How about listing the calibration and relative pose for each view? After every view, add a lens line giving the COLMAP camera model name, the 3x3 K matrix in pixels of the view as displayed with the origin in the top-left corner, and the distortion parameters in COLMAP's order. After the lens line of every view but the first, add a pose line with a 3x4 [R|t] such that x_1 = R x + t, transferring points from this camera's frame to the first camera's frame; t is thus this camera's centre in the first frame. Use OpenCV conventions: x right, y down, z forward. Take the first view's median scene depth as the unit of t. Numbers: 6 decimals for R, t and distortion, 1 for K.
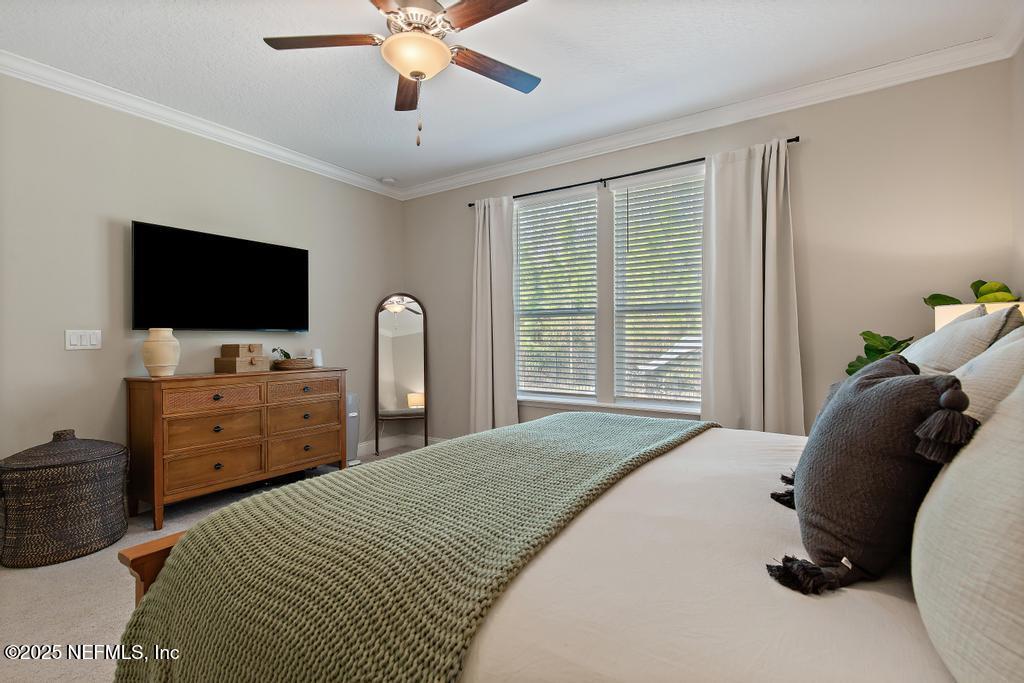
lens RADIAL K [[483.7, 0, 514.3], [0, 483.7, 343.3], [0, 0, 1]] dist [0.005376, -0.001043]
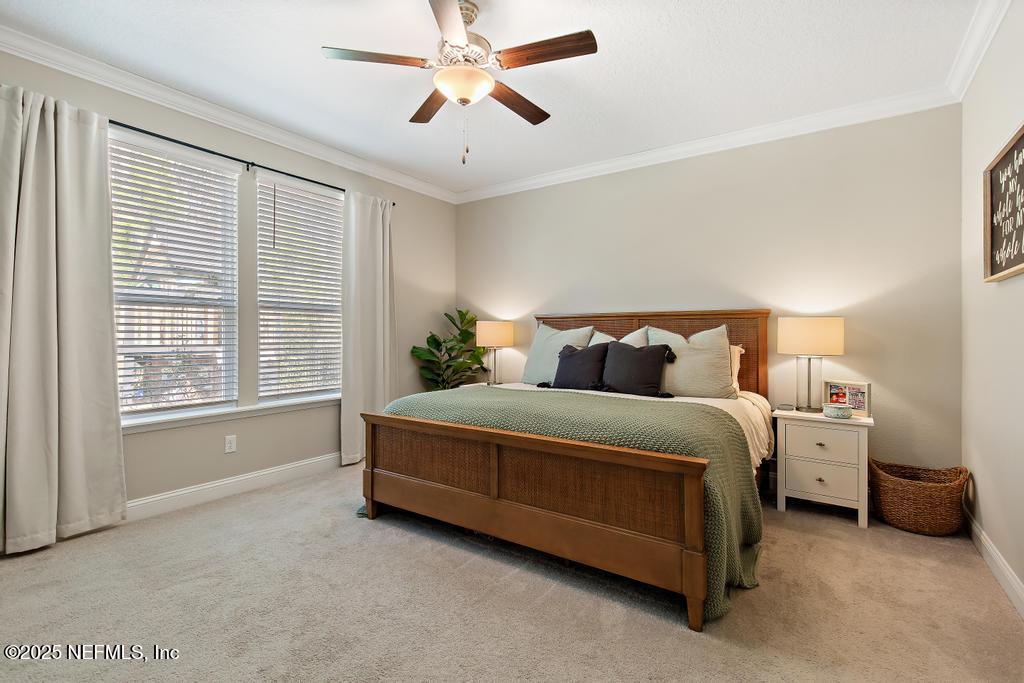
lens RADIAL K [[483.7, 0, 512.4], [0, 483.7, 333.9], [0, 0, 1]] dist [0.005376, -0.001043]
pose [[-0.021215, 0.001506, 0.999774, -0.741942], [0.005928, 0.999981, -0.001381, -0.008900], [-0.999757, 0.005898, -0.021224, 0.518240]]
